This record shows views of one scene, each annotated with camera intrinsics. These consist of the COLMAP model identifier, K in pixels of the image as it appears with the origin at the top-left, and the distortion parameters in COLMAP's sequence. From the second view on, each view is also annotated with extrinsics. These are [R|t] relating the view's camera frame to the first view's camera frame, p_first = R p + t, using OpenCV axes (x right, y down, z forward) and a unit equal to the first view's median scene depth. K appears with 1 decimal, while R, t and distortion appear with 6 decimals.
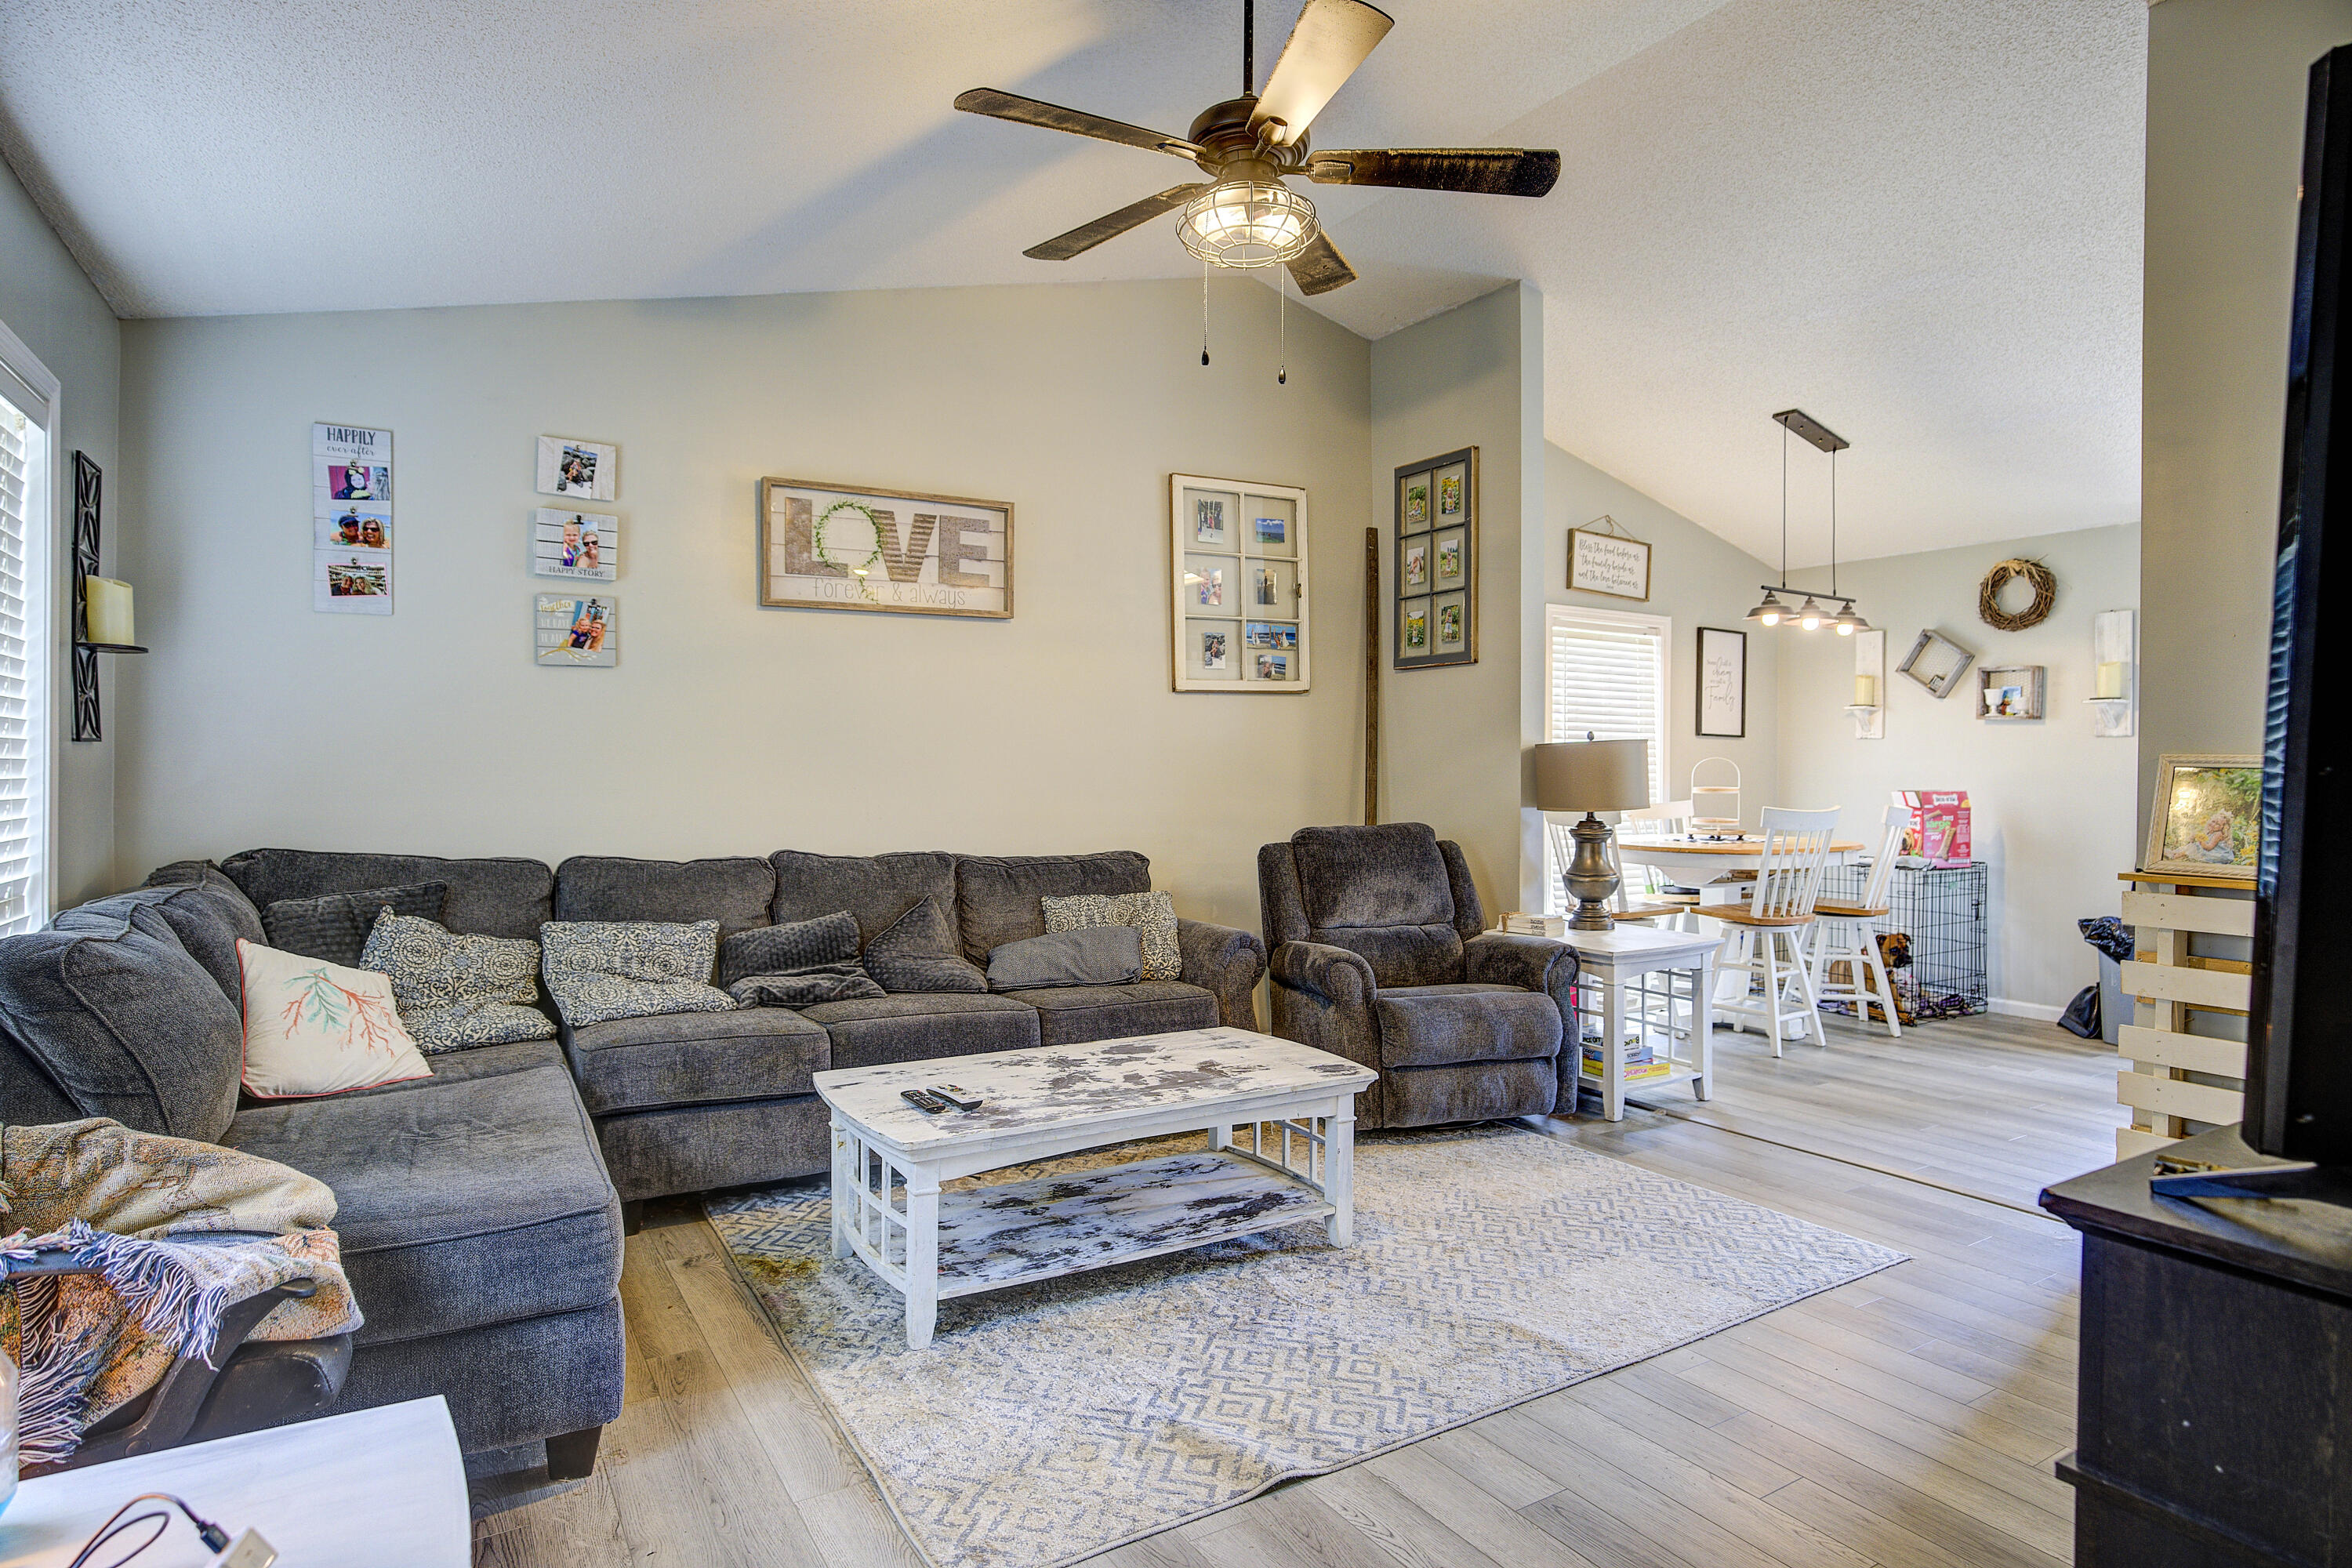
lens RADIAL K [[1298.3, 0, 1176.0], [0, 1298.3, 784.0], [0, 0, 1]] dist [-0.032855, 0.000955]
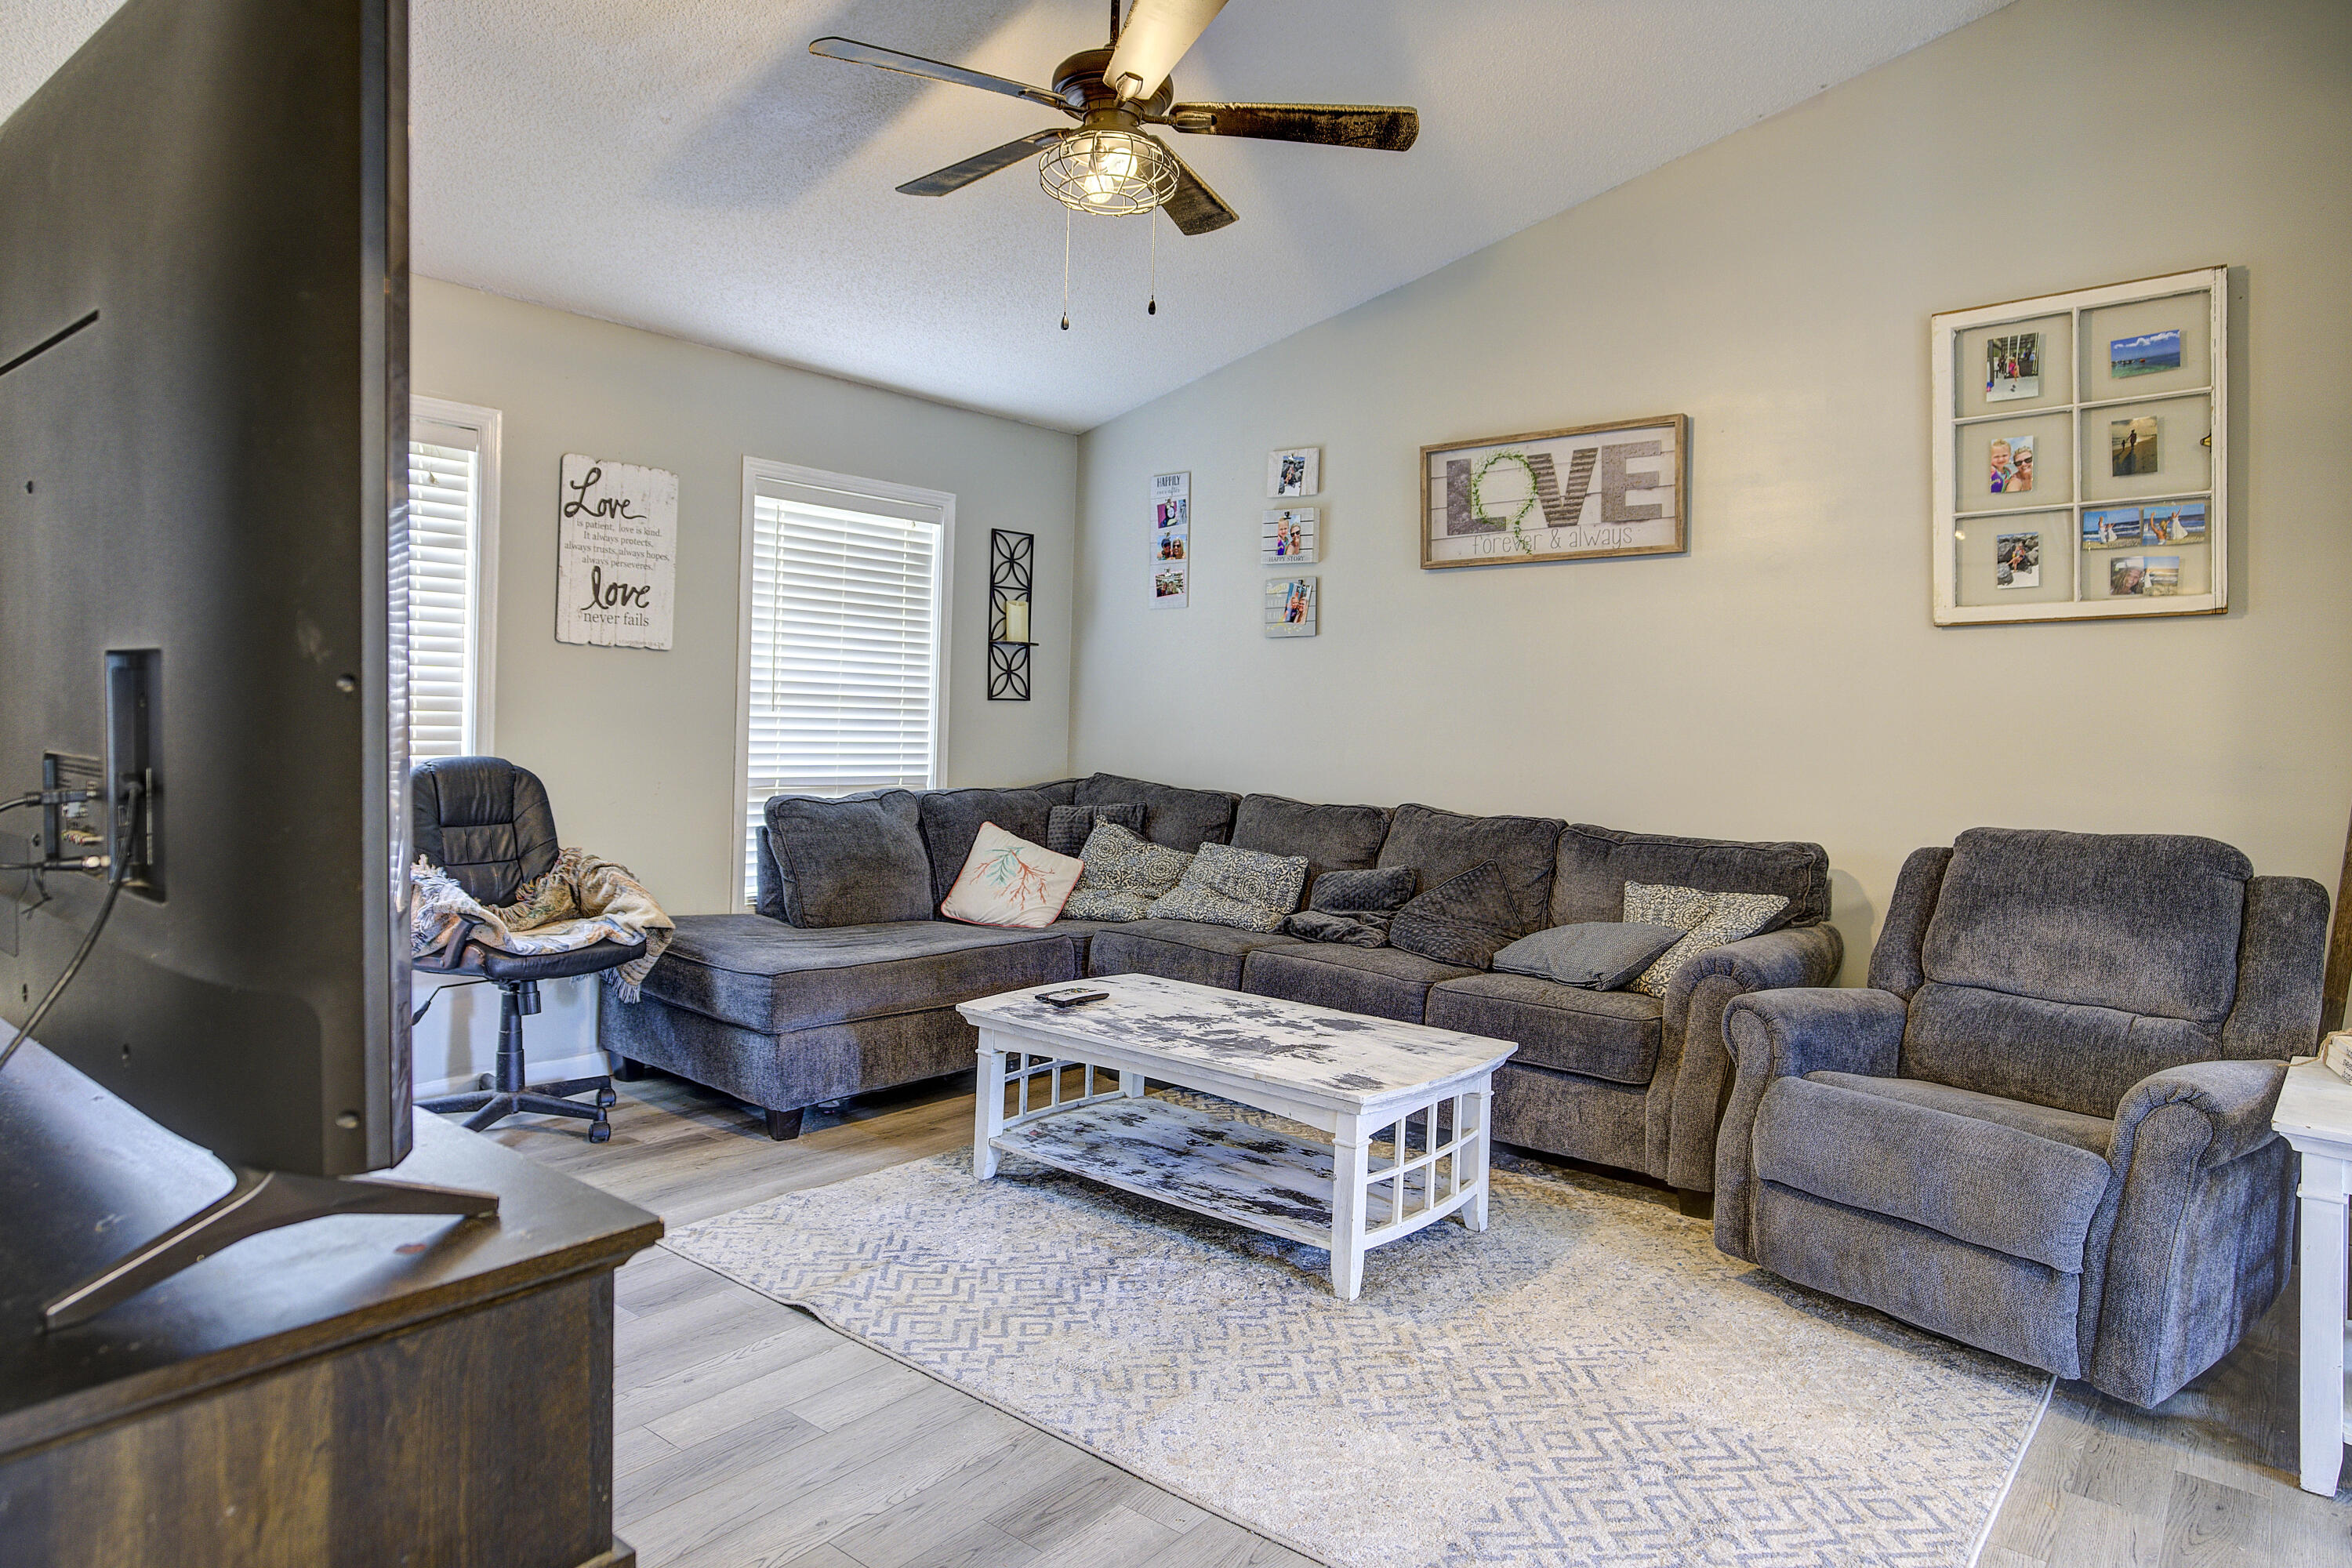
lens RADIAL K [[1407.2, 0, 1164.4], [0, 1407.2, 751.0], [0, 0, 1]] dist [-0.024054, 0.002794]
pose [[0.321349, 0.023311, -0.946674, 0.750938], [-0.036145, 0.999270, 0.012337, 0.002112], [0.946271, 0.030253, 0.321957, 0.478423]]
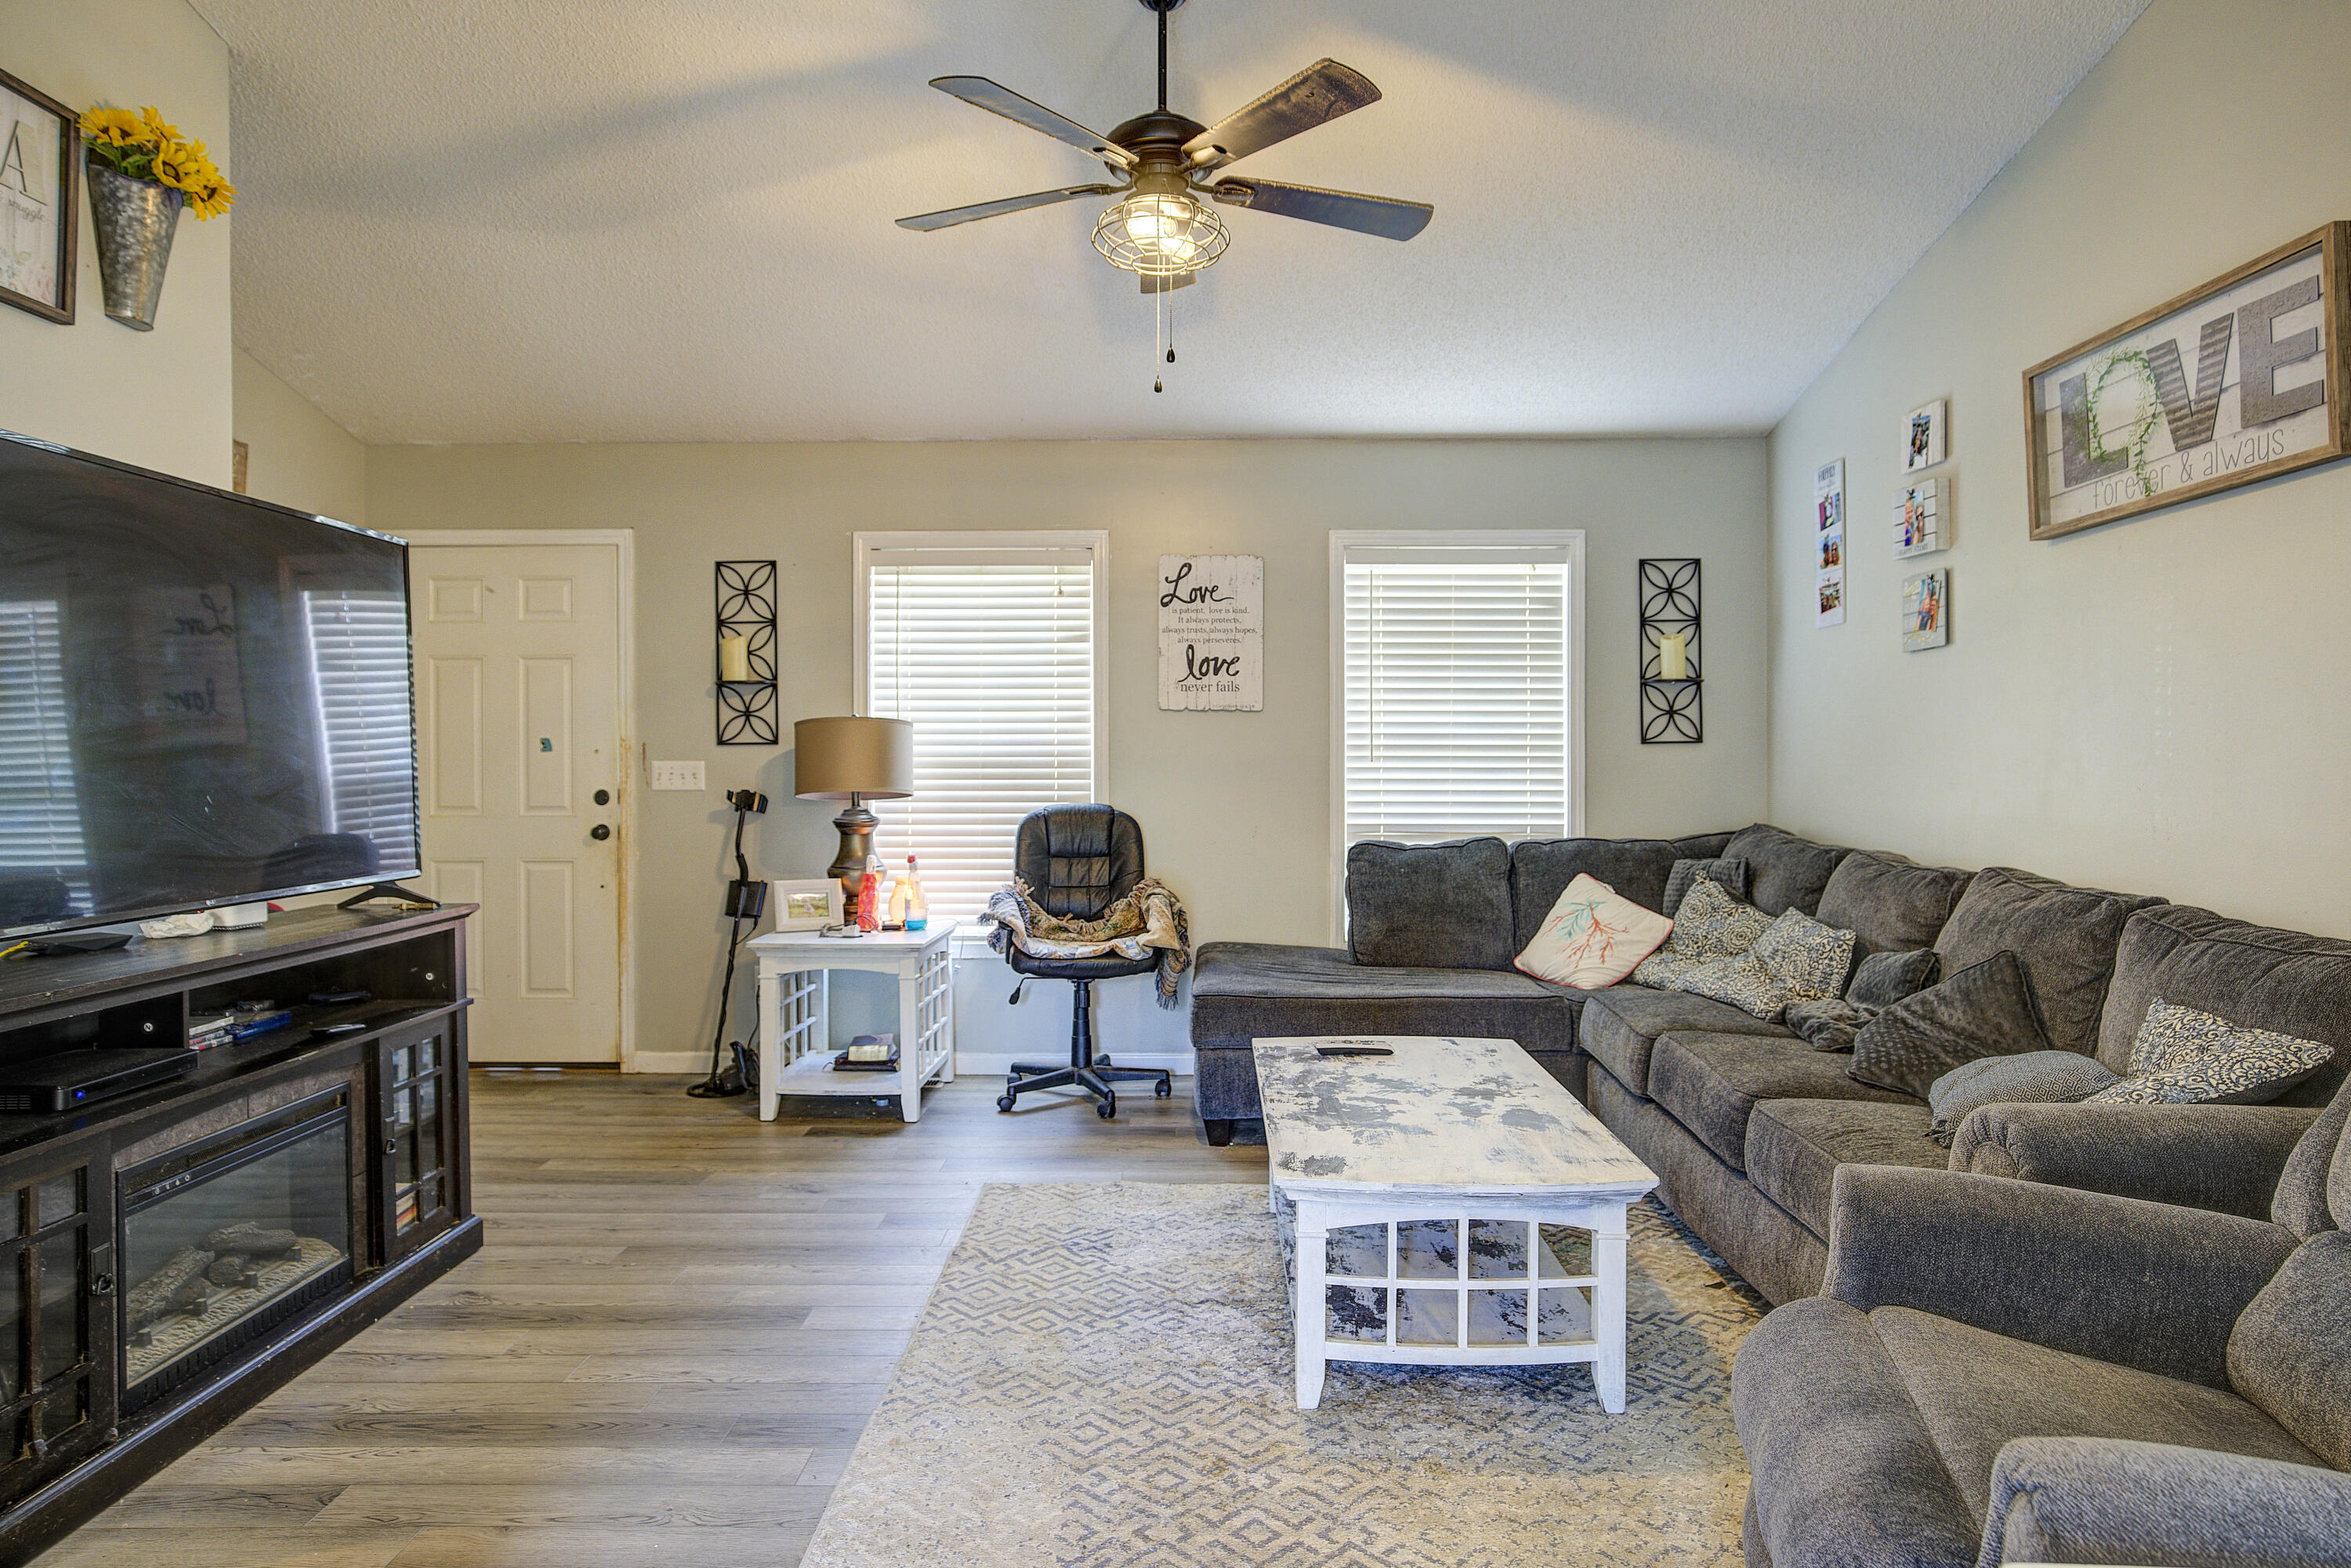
lens RADIAL K [[1372.3, 0, 1175.5], [0, 1372.3, 784.0], [0, 0, 1]] dist [-0.032158, 0.020288]
pose [[-0.532338, 0.009049, -0.846483, 0.662769], [-0.013160, 0.999734, 0.018964, -0.006488], [0.846429, 0.021235, -0.532077, 1.084195]]
